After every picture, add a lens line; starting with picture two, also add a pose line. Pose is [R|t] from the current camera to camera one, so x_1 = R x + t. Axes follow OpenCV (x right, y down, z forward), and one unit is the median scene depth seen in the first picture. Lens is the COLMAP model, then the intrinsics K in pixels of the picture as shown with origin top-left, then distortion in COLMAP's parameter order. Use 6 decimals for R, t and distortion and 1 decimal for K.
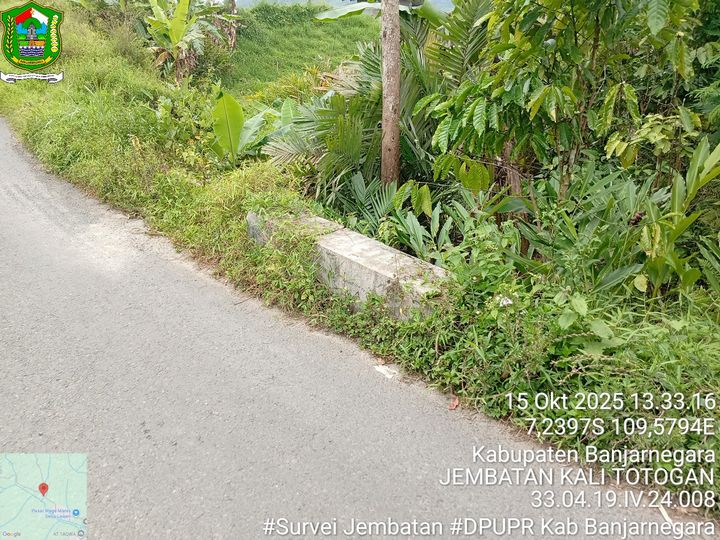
lens RADIAL K [[549.5, 0, 357.9], [0, 549.5, 267.1], [0, 0, 1]] dist [0.061217, -0.145810]
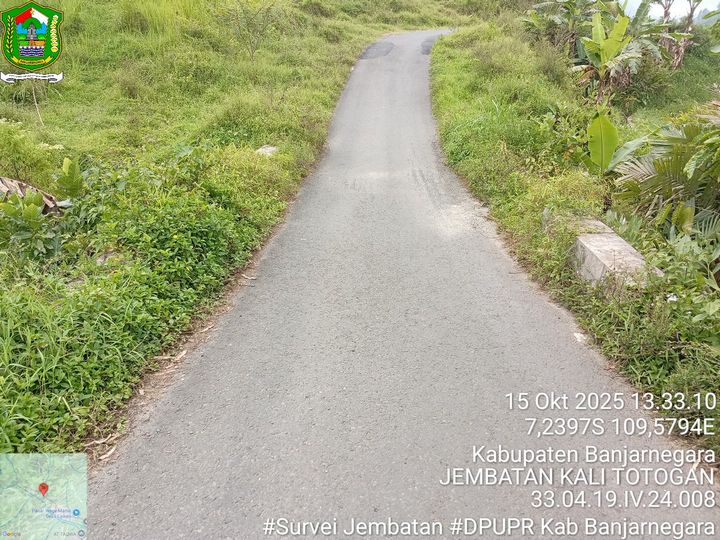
lens RADIAL K [[549.5, 0, 357.9], [0, 549.5, 267.1], [0, 0, 1]] dist [0.061217, -0.145810]
pose [[0.747761, 0.238133, -0.619796, 0.171626], [-0.252326, 0.965356, 0.066481, 0.031486], [0.614155, 0.106679, 0.781942, -0.134580]]
